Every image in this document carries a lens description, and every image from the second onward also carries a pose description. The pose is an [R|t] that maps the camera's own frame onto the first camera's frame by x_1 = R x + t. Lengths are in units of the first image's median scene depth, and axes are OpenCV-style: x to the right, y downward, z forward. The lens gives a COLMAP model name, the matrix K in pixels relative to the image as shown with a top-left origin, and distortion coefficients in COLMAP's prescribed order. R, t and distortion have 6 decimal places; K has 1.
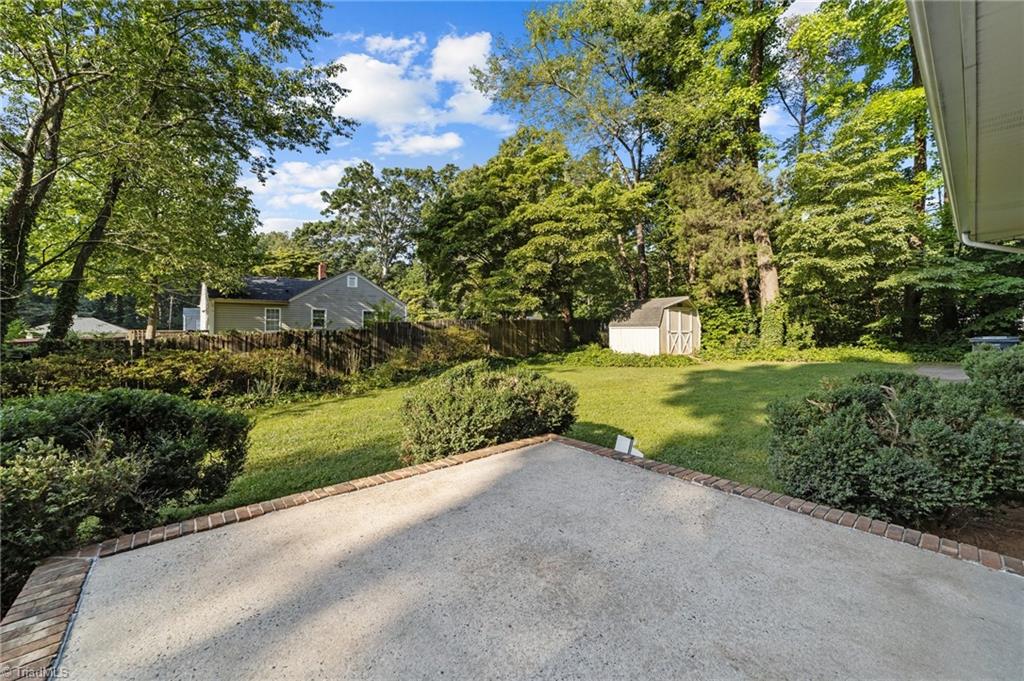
lens RADIAL K [[396.6, 0, 504.6], [0, 396.6, 336.1], [0, 0, 1]] dist [-0.004987, 0.003708]
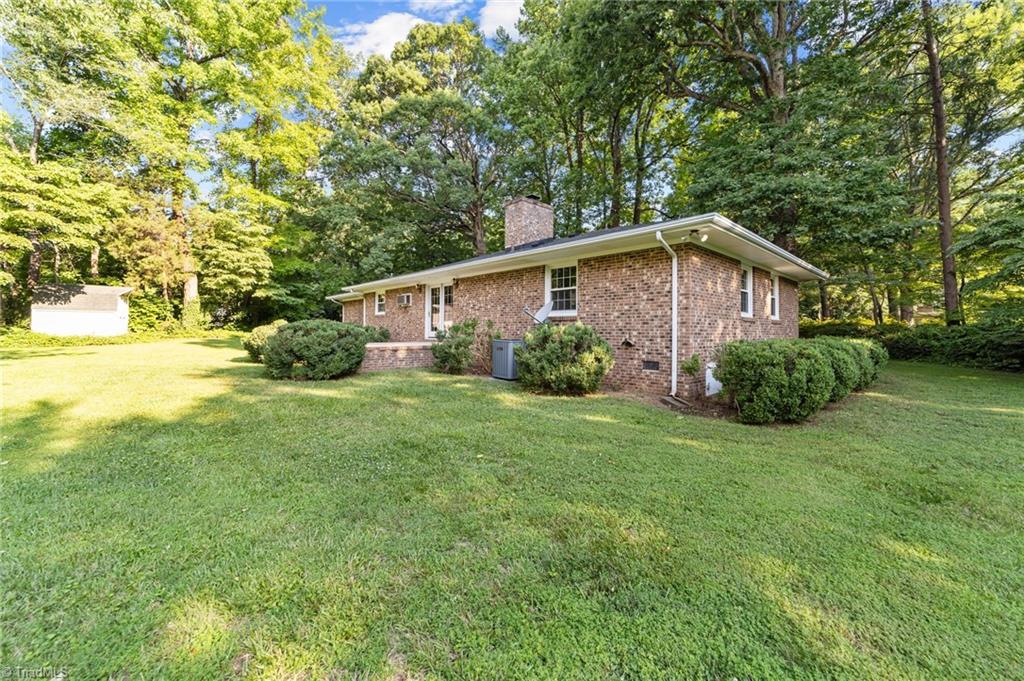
lens RADIAL K [[396.6, 0, 513.1], [0, 396.6, 335.1], [0, 0, 1]] dist [-0.004987, 0.003708]
pose [[-0.063830, -0.014455, 0.997856, -1.195555], [0.014387, 0.999778, 0.015403, 0.060403], [-0.997857, 0.015339, -0.063608, -0.106314]]
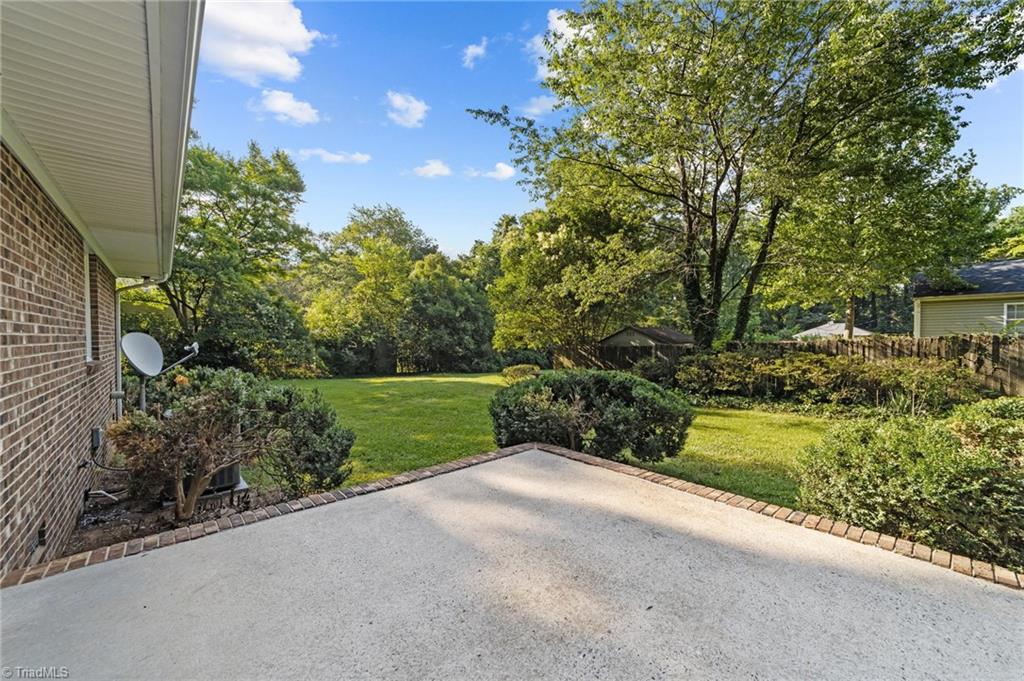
lens RADIAL K [[396.6, 0, 516.6], [0, 396.6, 343.0], [0, 0, 1]] dist [-0.004987, 0.003708]
pose [[0.047419, 0.021127, -0.998652, 0.194494], [-0.014202, 0.999689, 0.020475, -0.002134], [0.998774, 0.013212, 0.047704, 0.162750]]
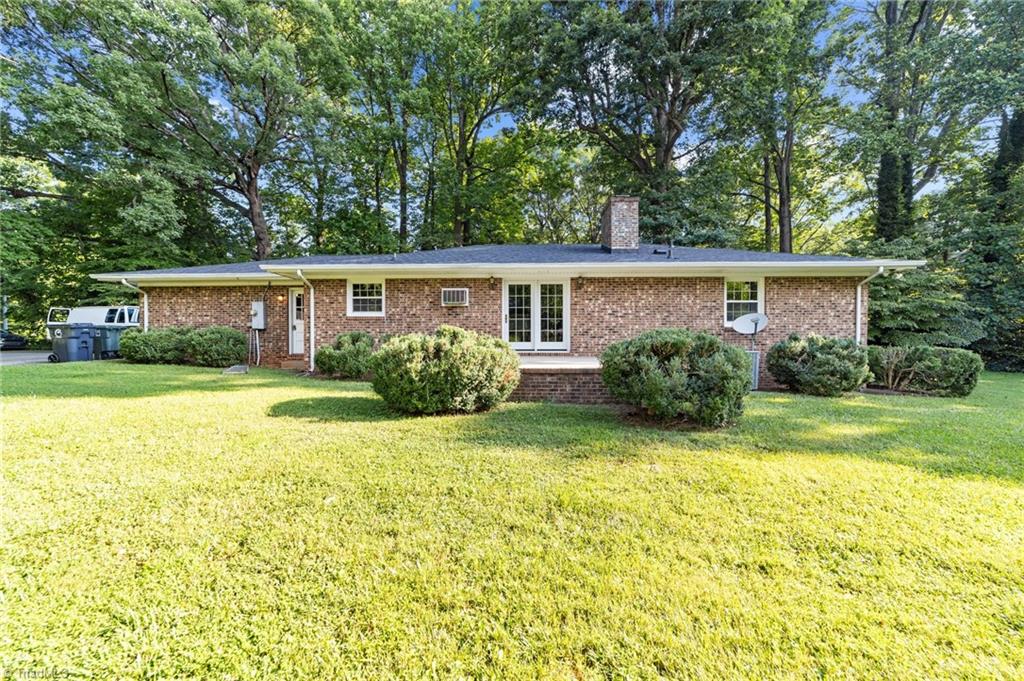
lens RADIAL K [[396.6, 0, 507.8], [0, 396.6, 346.8], [0, 0, 1]] dist [-0.004987, 0.003708]
pose [[-0.750226, 0.000696, 0.661181, -0.483606], [0.009903, 0.999899, 0.010183, 0.065564], [-0.661108, 0.014187, -0.750157, 0.863516]]
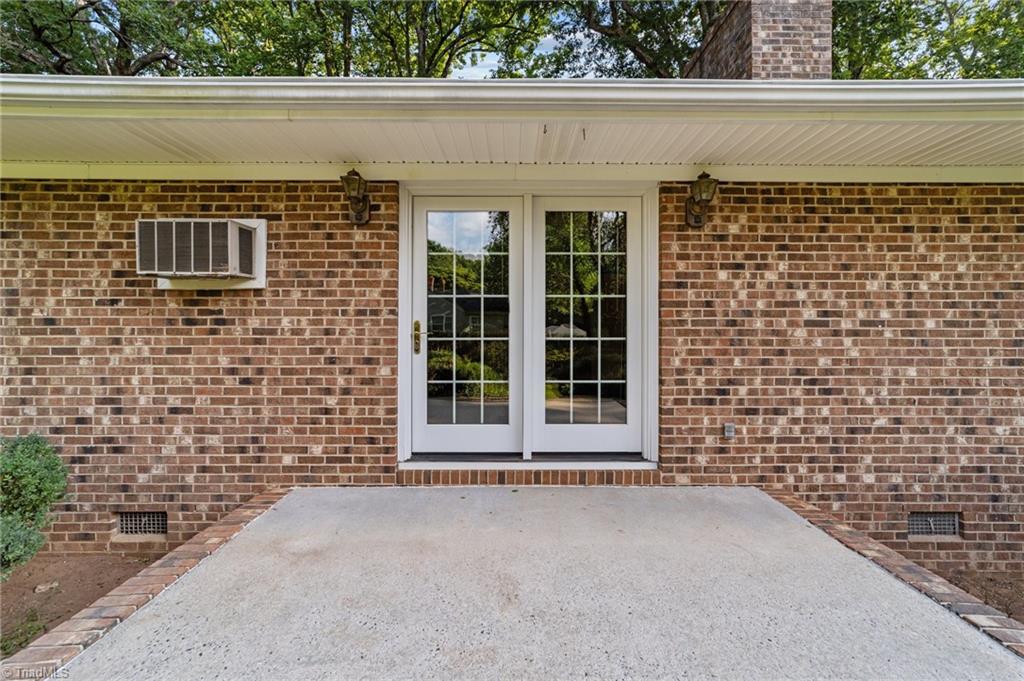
lens RADIAL K [[396.6, 0, 514.6], [0, 396.6, 333.1], [0, 0, 1]] dist [-0.004987, 0.003708]
pose [[-0.775271, -0.002473, 0.631624, -0.028262], [0.007396, 0.999888, 0.012993, -0.002574], [-0.631585, 0.014744, -0.775166, 0.266369]]
